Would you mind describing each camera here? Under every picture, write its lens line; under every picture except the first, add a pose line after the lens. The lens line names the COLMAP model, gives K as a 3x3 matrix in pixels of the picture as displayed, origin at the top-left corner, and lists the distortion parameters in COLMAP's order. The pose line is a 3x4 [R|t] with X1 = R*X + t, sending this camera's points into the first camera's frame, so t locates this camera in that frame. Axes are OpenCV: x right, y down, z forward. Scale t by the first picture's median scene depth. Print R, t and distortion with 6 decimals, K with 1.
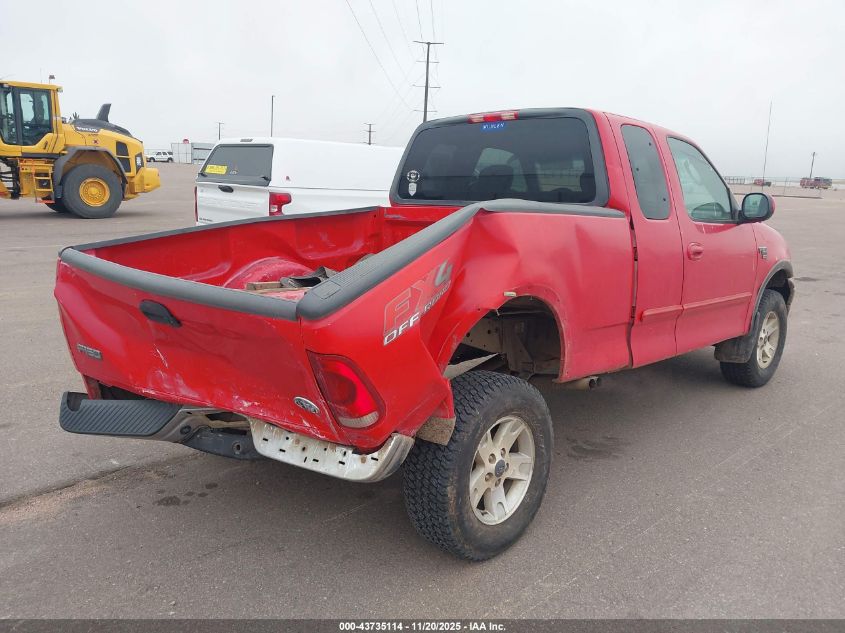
lens RADIAL K [[641.9, 0, 422.5], [0, 641.9, 316.5], [0, 0, 1]] dist [-0.000567, 0.000169]
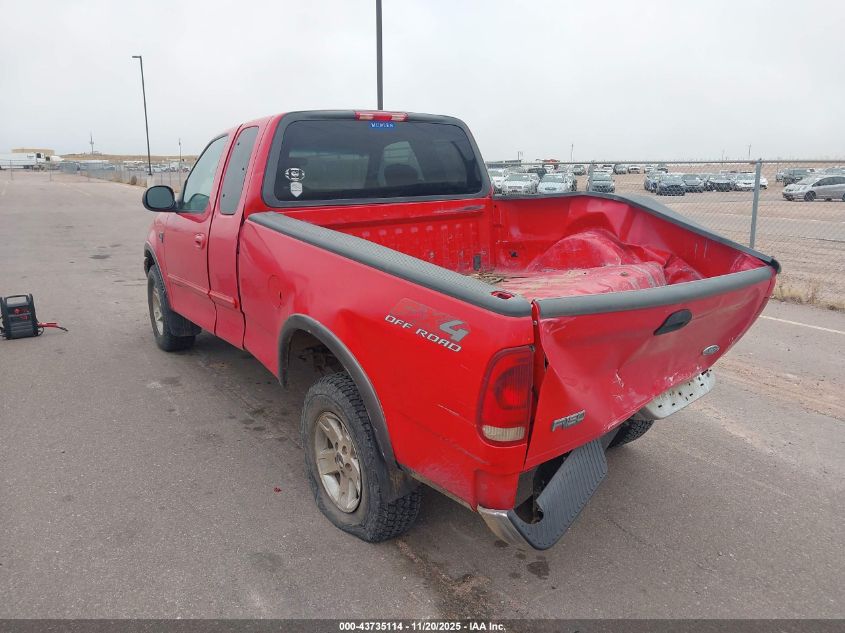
lens RADIAL K [[641.9, 0, 422.5], [0, 641.9, 316.5], [0, 0, 1]] dist [-0.000567, 0.000169]
pose [[0.231103, -0.236002, 0.943872, -0.923262], [0.198863, 0.961111, 0.191622, -0.182429], [-0.952389, 0.143416, 0.269048, 0.693414]]
